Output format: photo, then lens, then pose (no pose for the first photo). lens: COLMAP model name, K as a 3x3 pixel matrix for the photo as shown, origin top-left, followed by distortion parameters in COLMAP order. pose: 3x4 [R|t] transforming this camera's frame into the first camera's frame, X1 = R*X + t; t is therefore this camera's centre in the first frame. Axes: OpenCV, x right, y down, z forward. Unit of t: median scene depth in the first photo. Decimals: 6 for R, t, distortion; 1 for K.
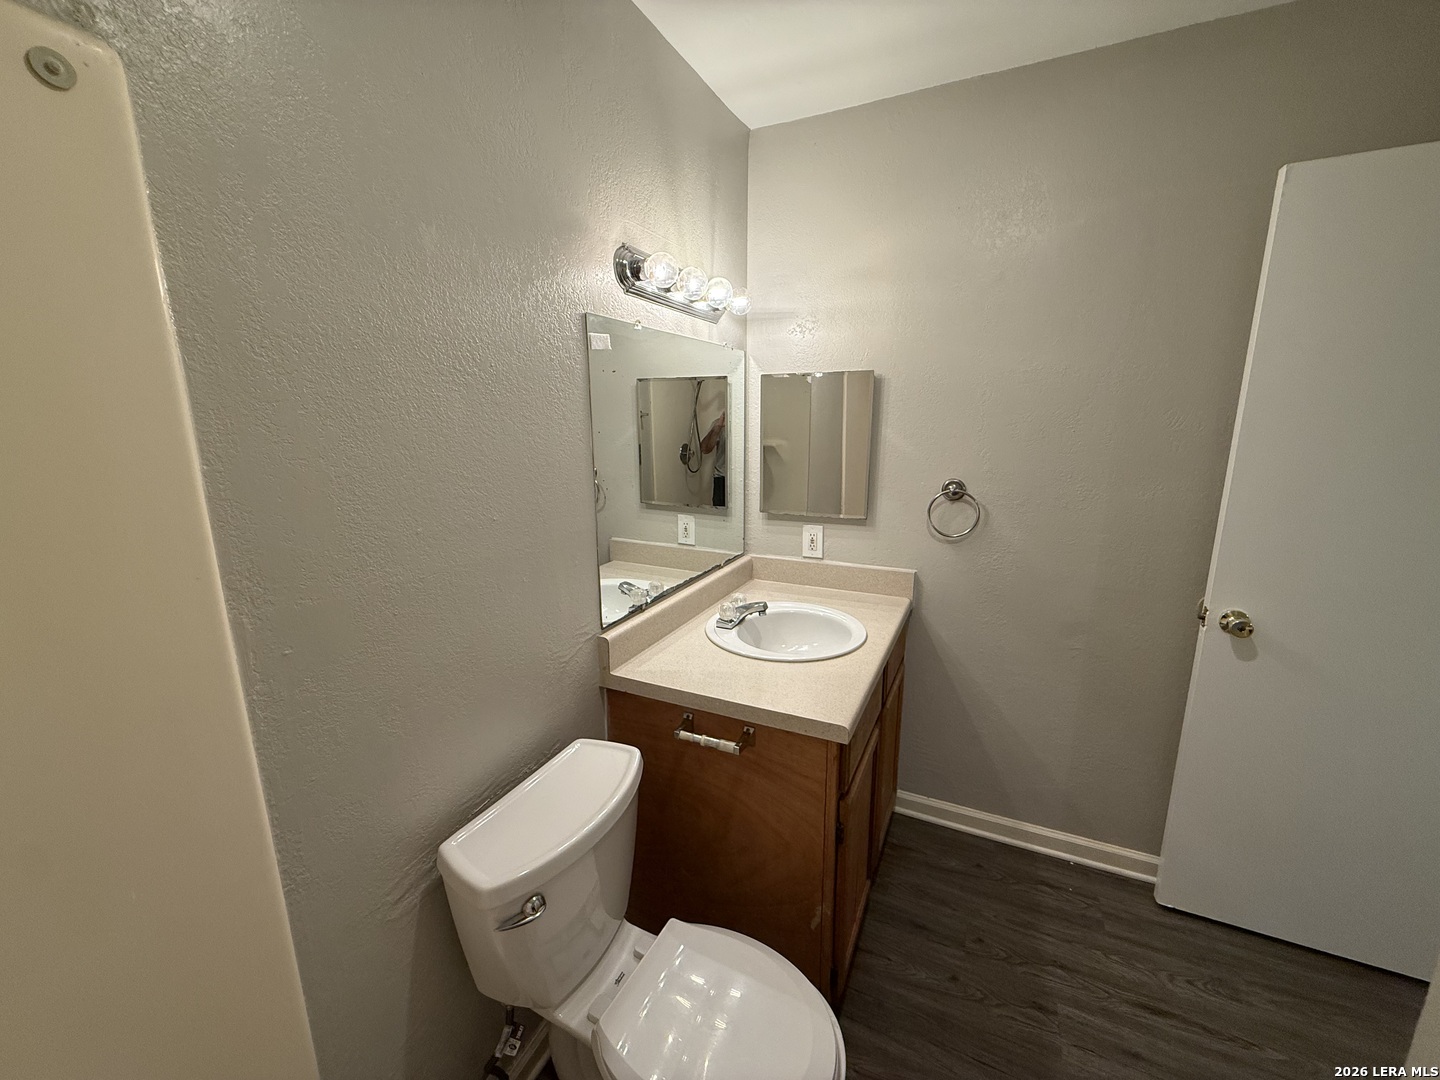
lens RADIAL K [[576.6, 0, 718.2], [0, 576.6, 538.8], [0, 0, 1]] dist [-0.001568, -0.000582]
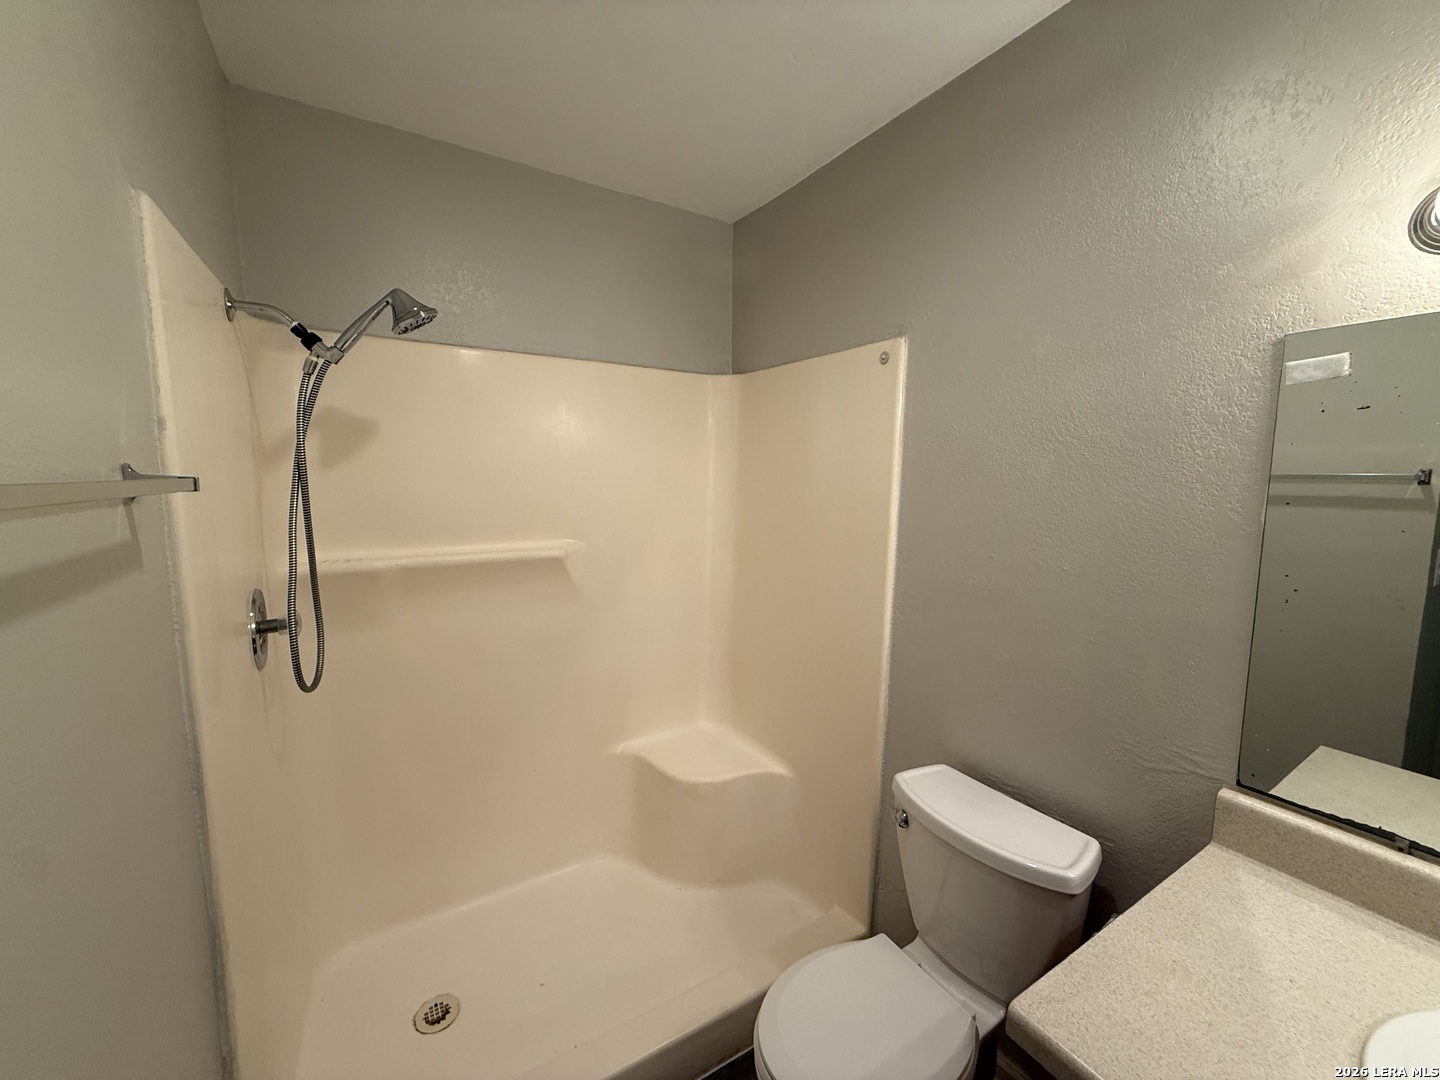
lens RADIAL K [[576.6, 0, 718.2], [0, 576.6, 538.8], [0, 0, 1]] dist [-0.001568, -0.000582]
pose [[-0.540468, 0.100043, -0.835396, 0.766881], [-0.176263, 0.957409, 0.228690, -0.194288], [0.822694, 0.270849, -0.499815, 0.853707]]
